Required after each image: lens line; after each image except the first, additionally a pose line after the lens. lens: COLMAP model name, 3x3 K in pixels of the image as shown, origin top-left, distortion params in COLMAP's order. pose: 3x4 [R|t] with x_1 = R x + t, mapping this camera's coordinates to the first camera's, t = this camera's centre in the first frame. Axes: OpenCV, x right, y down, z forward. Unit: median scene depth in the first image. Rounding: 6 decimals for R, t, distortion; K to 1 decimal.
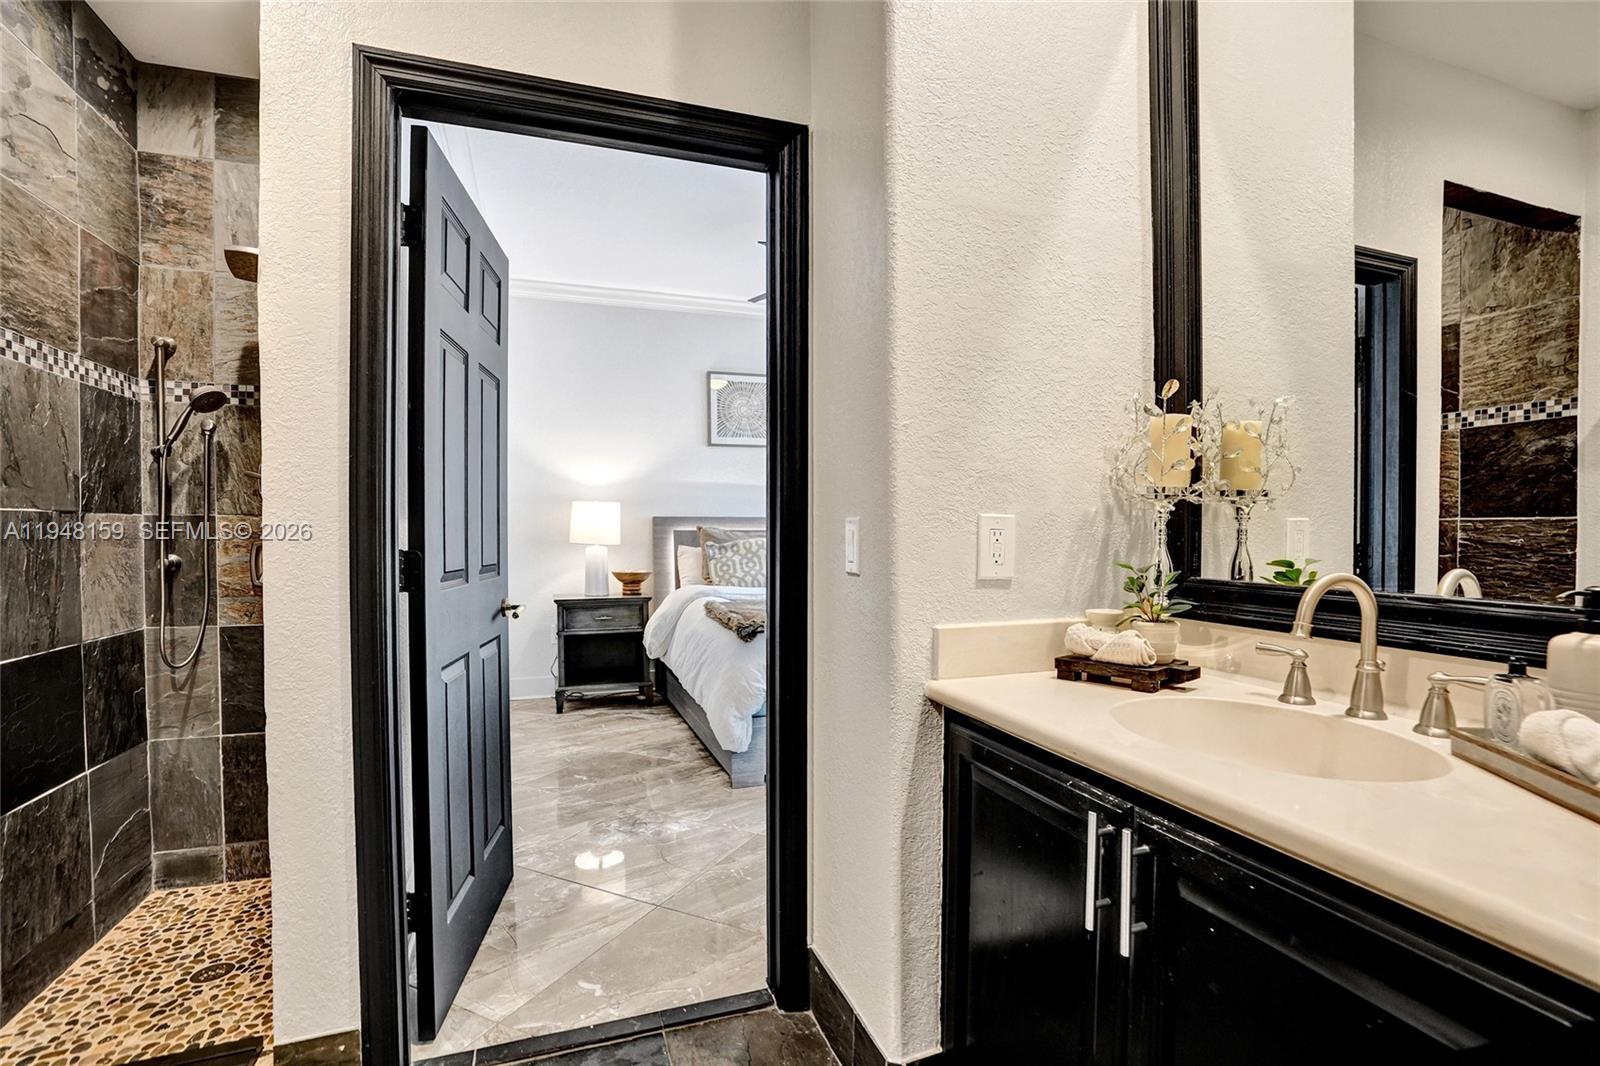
lens RADIAL K [[744.8, 0, 799.3], [0, 744.8, 535.9], [0, 0, 1]] dist [-0.071157, 0.030991]
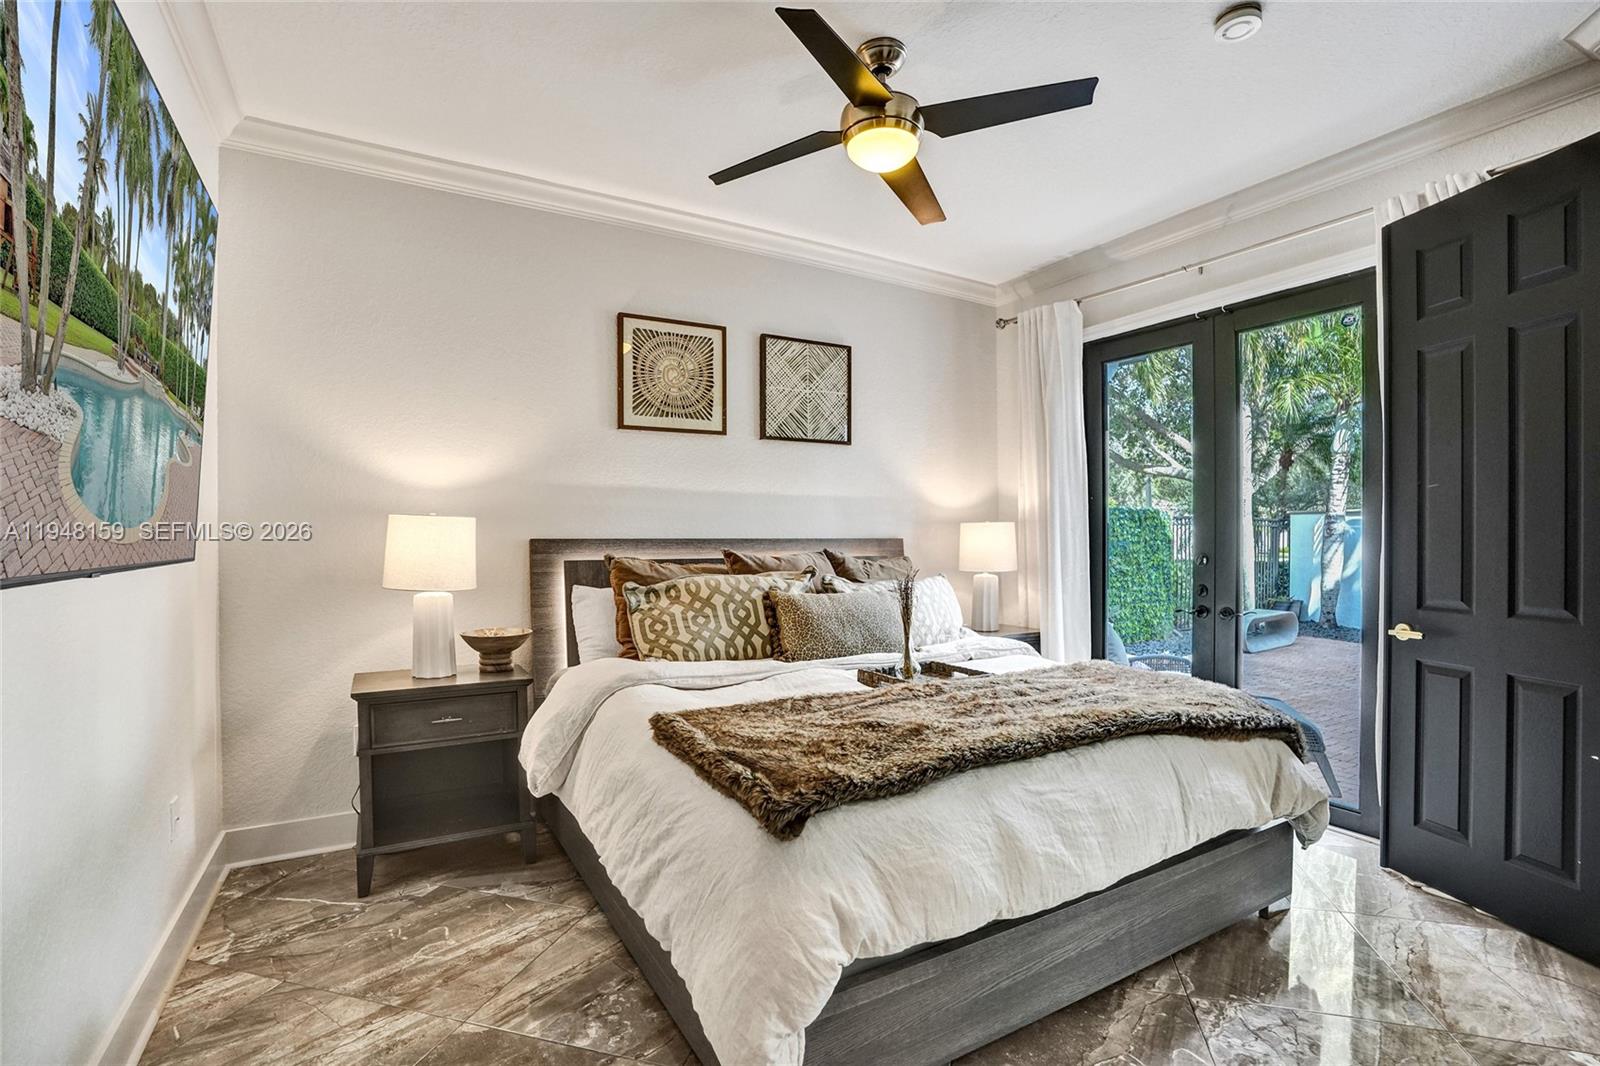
lens RADIAL K [[744.8, 0, 799.3], [0, 744.8, 535.9], [0, 0, 1]] dist [-0.071157, 0.030991]
pose [[0.982164, 0.002108, 0.188013, -0.100057], [-0.000677, 0.999970, -0.007672, -0.025925], [-0.188023, 0.007407, 0.982137, 0.382688]]
